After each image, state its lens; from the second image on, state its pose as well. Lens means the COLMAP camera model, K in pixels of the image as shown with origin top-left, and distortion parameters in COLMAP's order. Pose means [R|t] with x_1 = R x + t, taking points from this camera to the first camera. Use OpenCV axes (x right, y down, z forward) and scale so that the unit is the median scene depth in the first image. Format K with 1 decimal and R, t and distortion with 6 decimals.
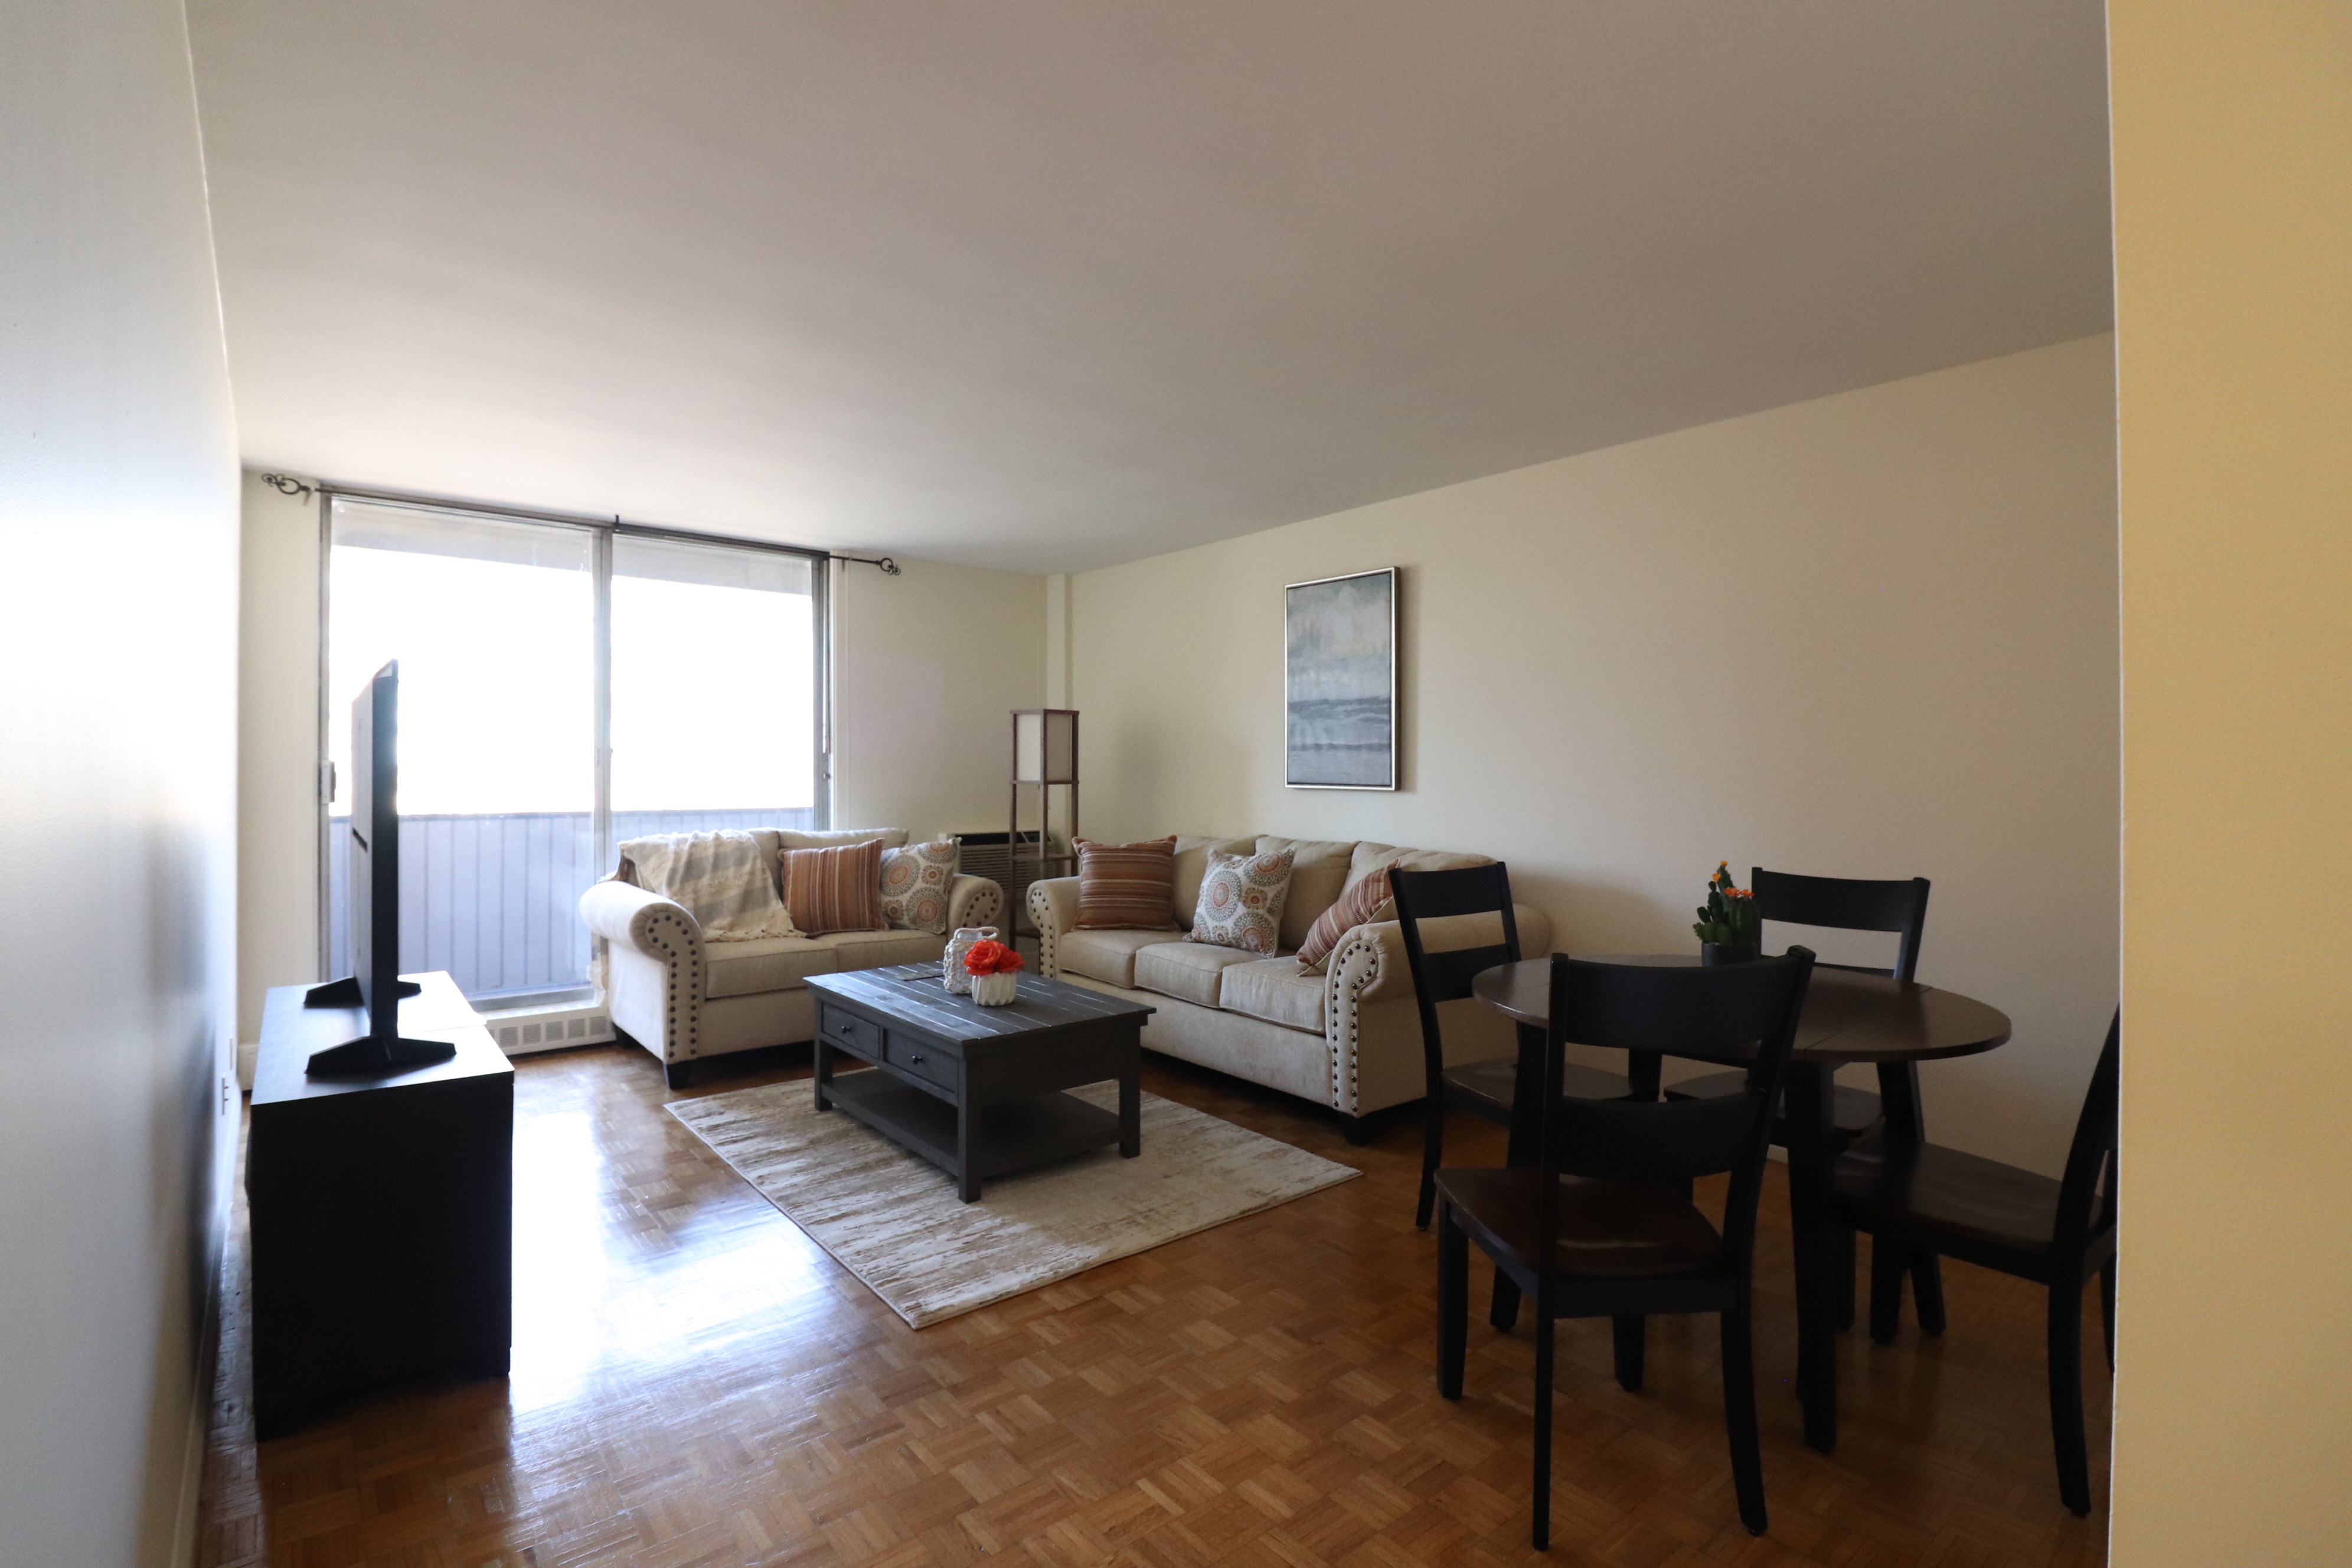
lens RADIAL K [[1094.9, 0, 1183.3], [0, 1094.9, 774.0], [0, 0, 1]] dist [-0.019835, -0.000766]
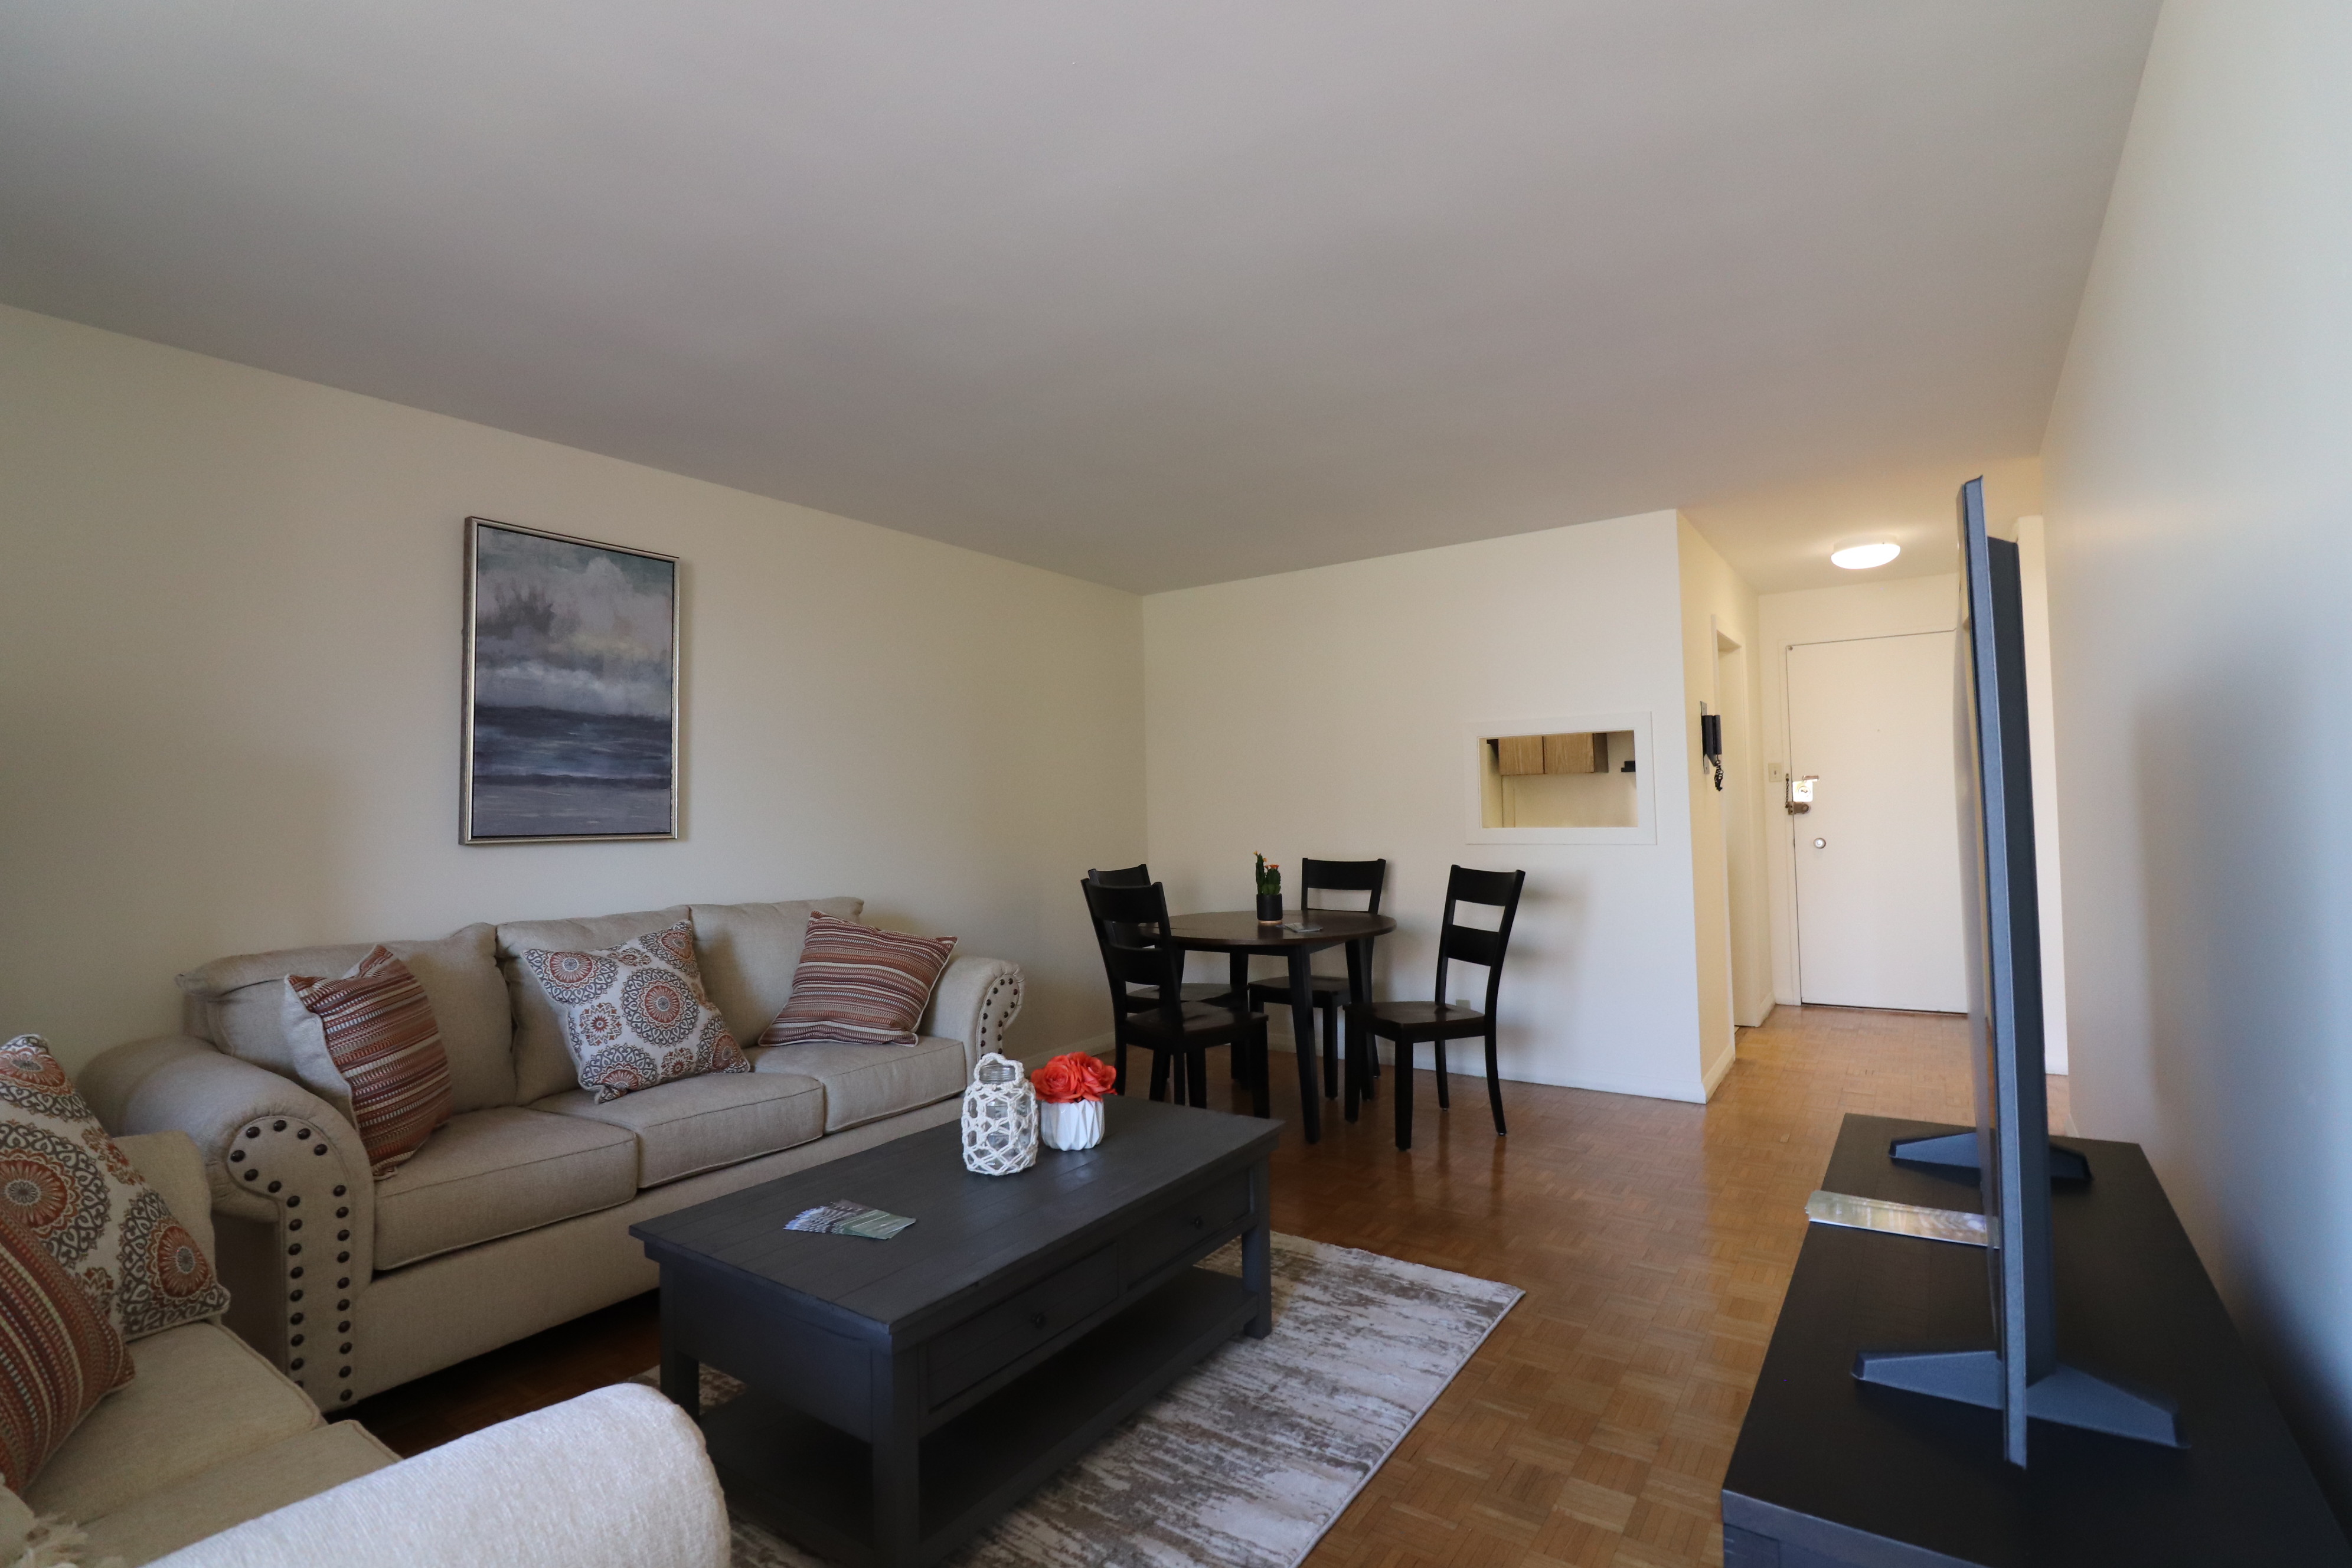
lens RADIAL K [[1094.9, 0, 1174.6], [0, 1094.9, 774.9], [0, 0, 1]] dist [-0.019835, -0.000766]
pose [[-0.273160, 0.049818, 0.960678, -0.644614], [0.034946, 0.998513, -0.041844, 0.013606], [-0.961334, 0.022142, -0.274495, 0.856093]]
